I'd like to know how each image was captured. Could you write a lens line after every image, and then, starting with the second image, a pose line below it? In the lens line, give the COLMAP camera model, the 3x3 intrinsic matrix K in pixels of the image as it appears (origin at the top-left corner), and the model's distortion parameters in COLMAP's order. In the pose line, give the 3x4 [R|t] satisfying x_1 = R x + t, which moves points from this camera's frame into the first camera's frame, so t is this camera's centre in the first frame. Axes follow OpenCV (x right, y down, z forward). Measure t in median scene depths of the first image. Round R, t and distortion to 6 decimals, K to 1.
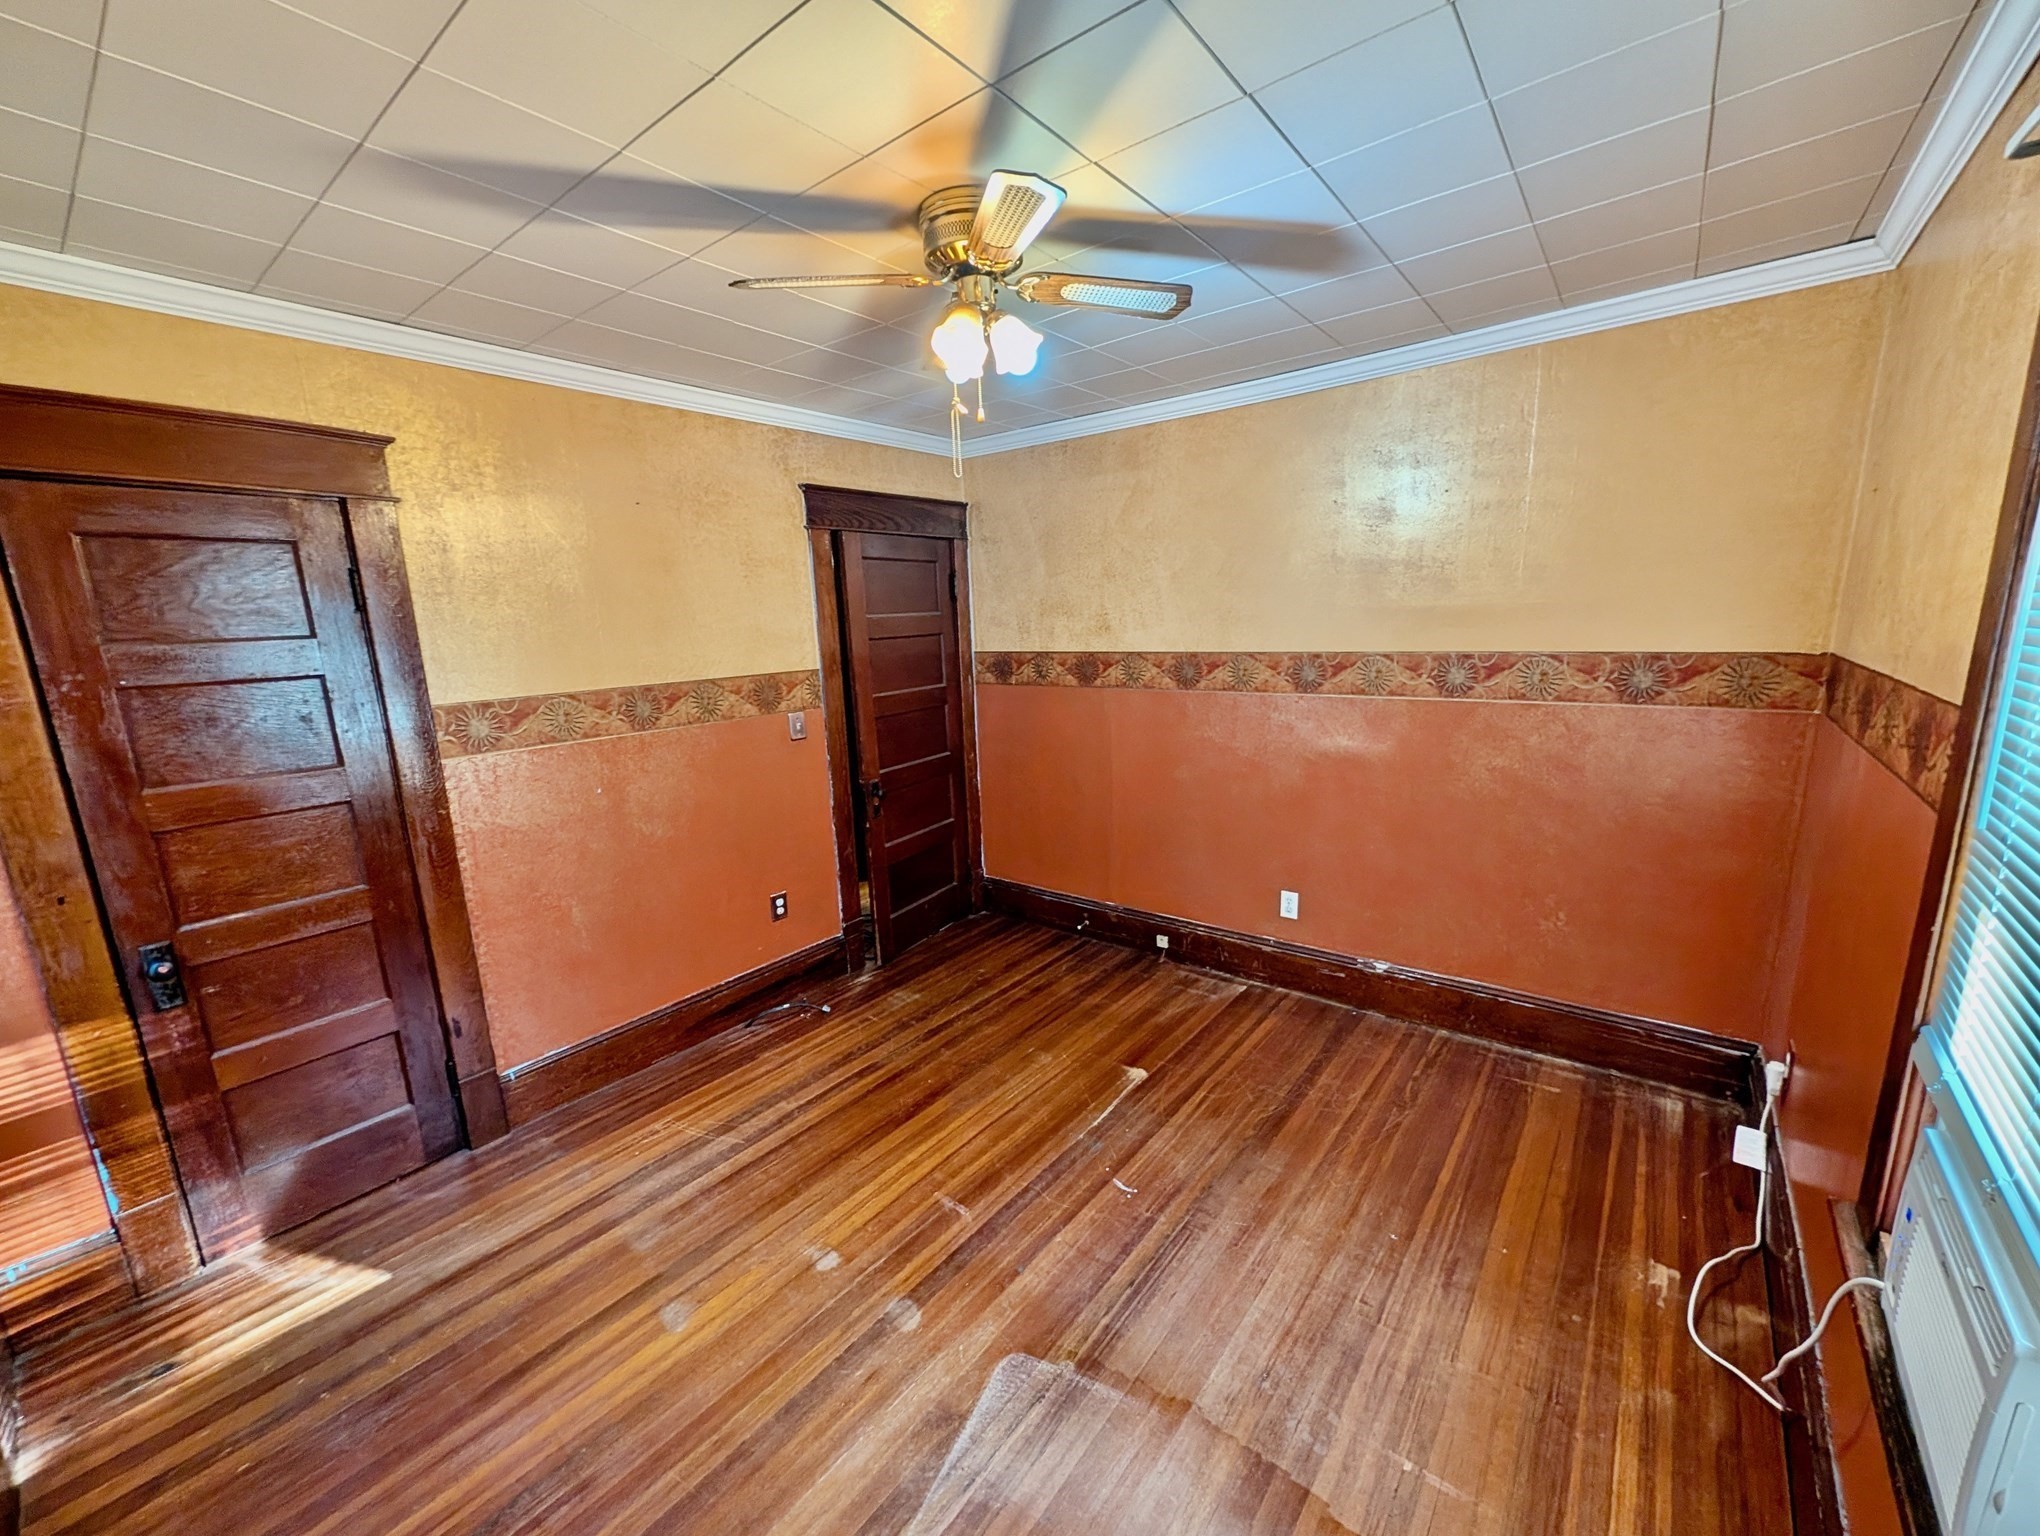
lens RADIAL K [[798.8, 0, 1024.8], [0, 798.8, 773.9], [0, 0, 1]] dist [-0.000173, -0.000087]
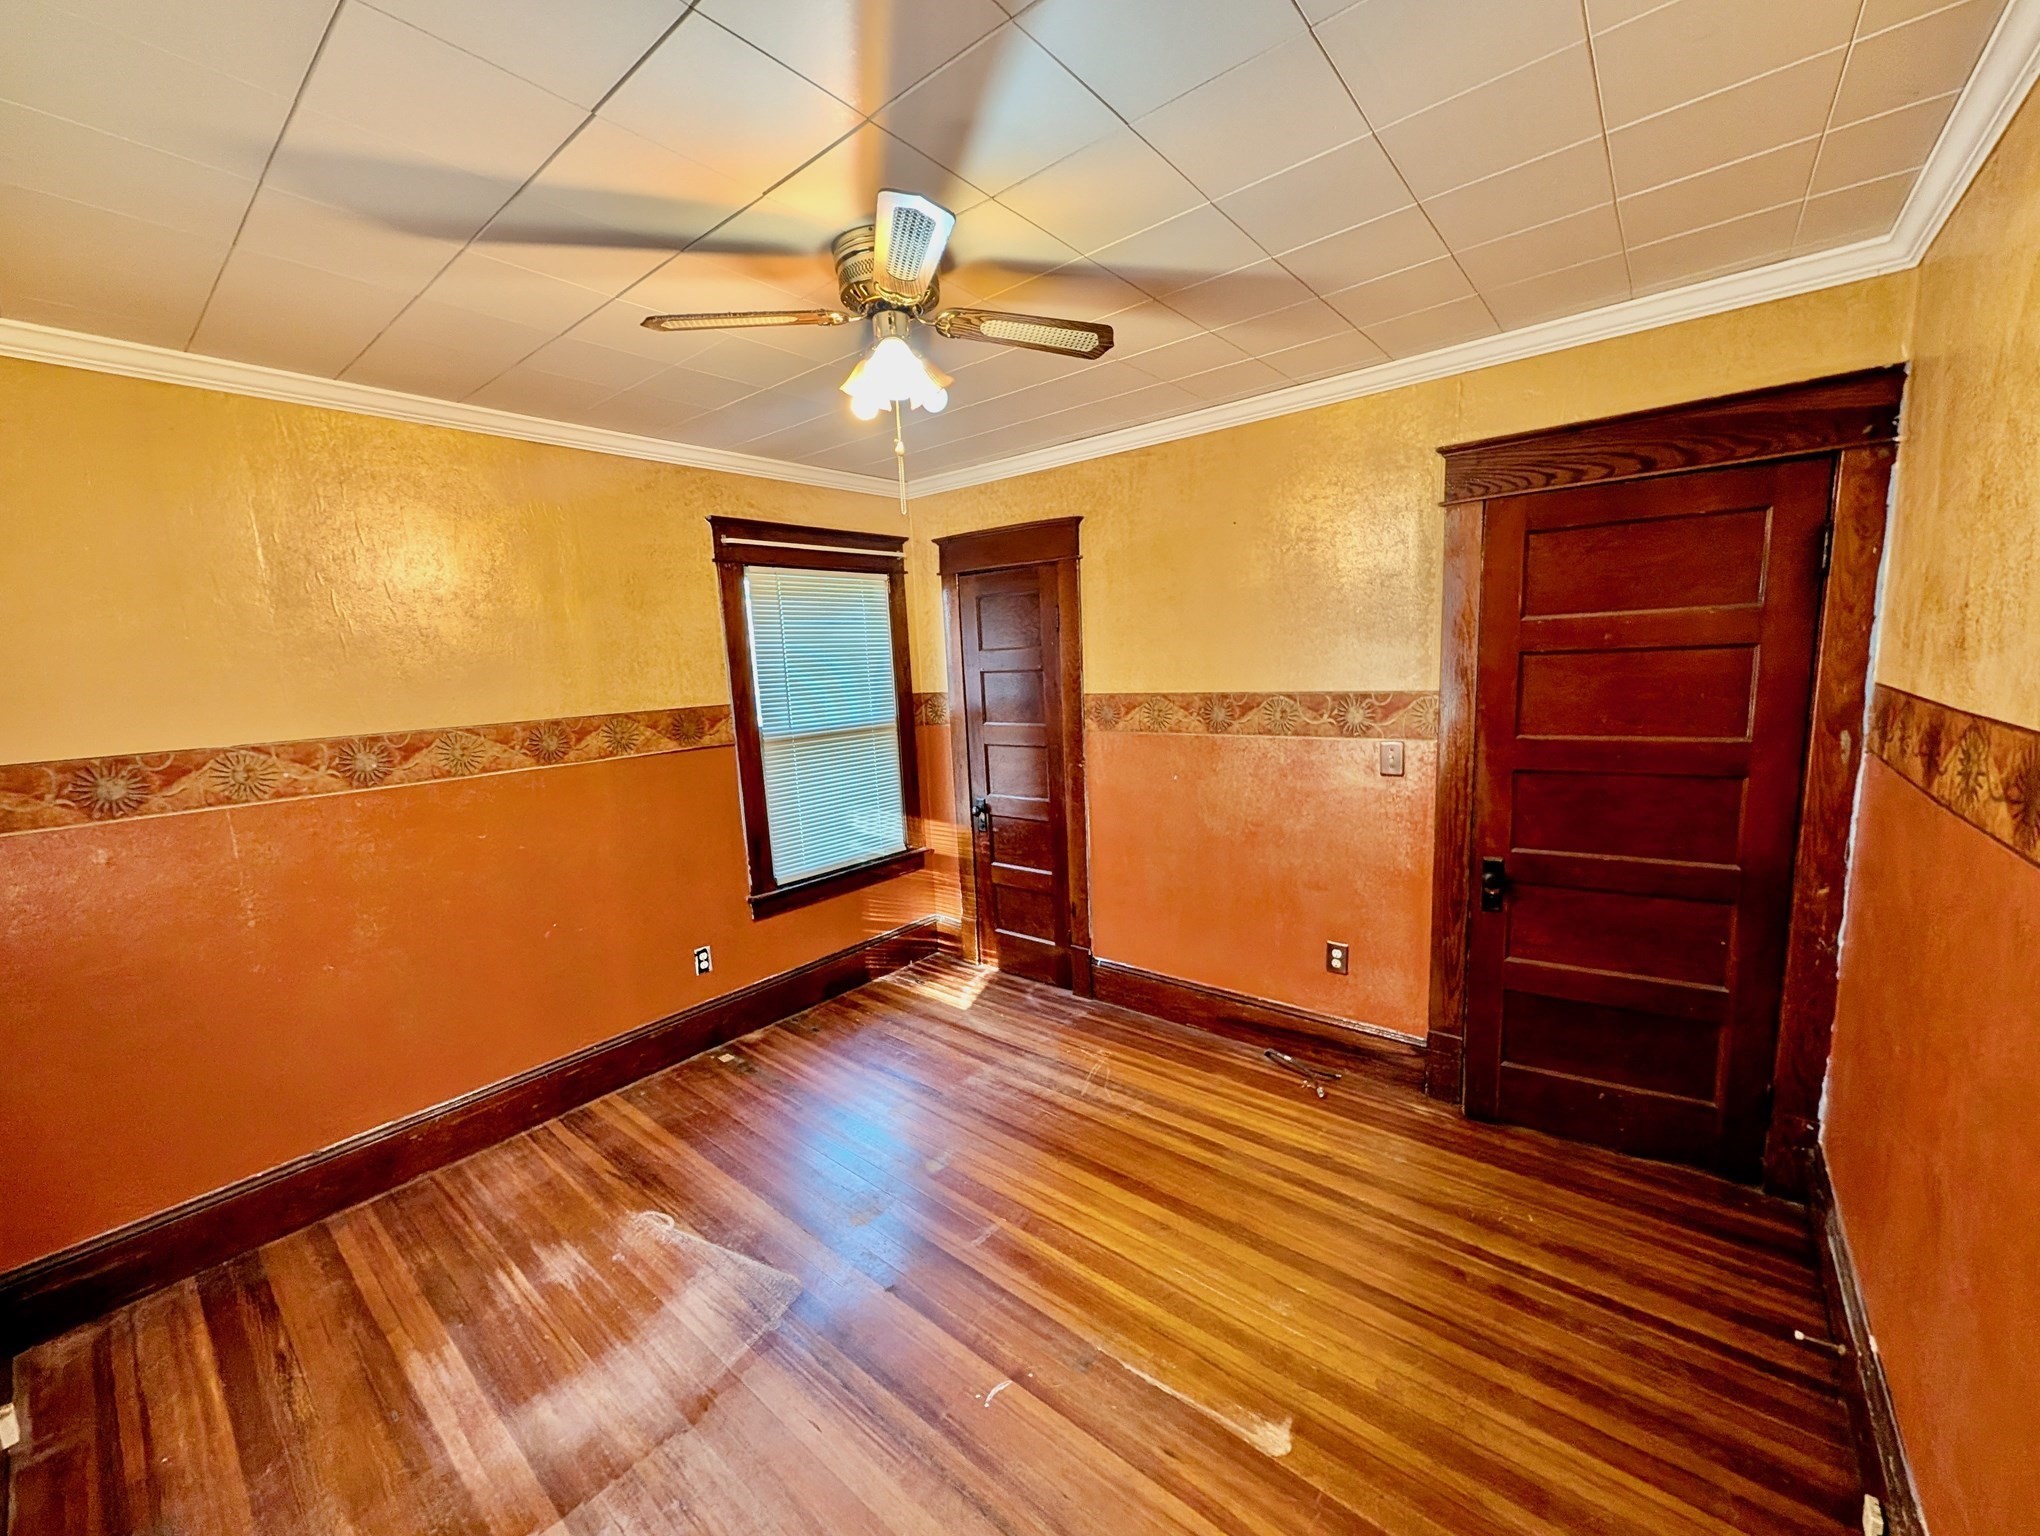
lens RADIAL K [[798.8, 0, 1024.8], [0, 798.8, 773.9], [0, 0, 1]] dist [-0.000173, -0.000087]
pose [[-0.014224, 0.183603, -0.982897, 0.691132], [-0.153524, 0.970940, 0.183591, -0.183059], [0.988043, 0.153510, 0.014377, 0.832980]]
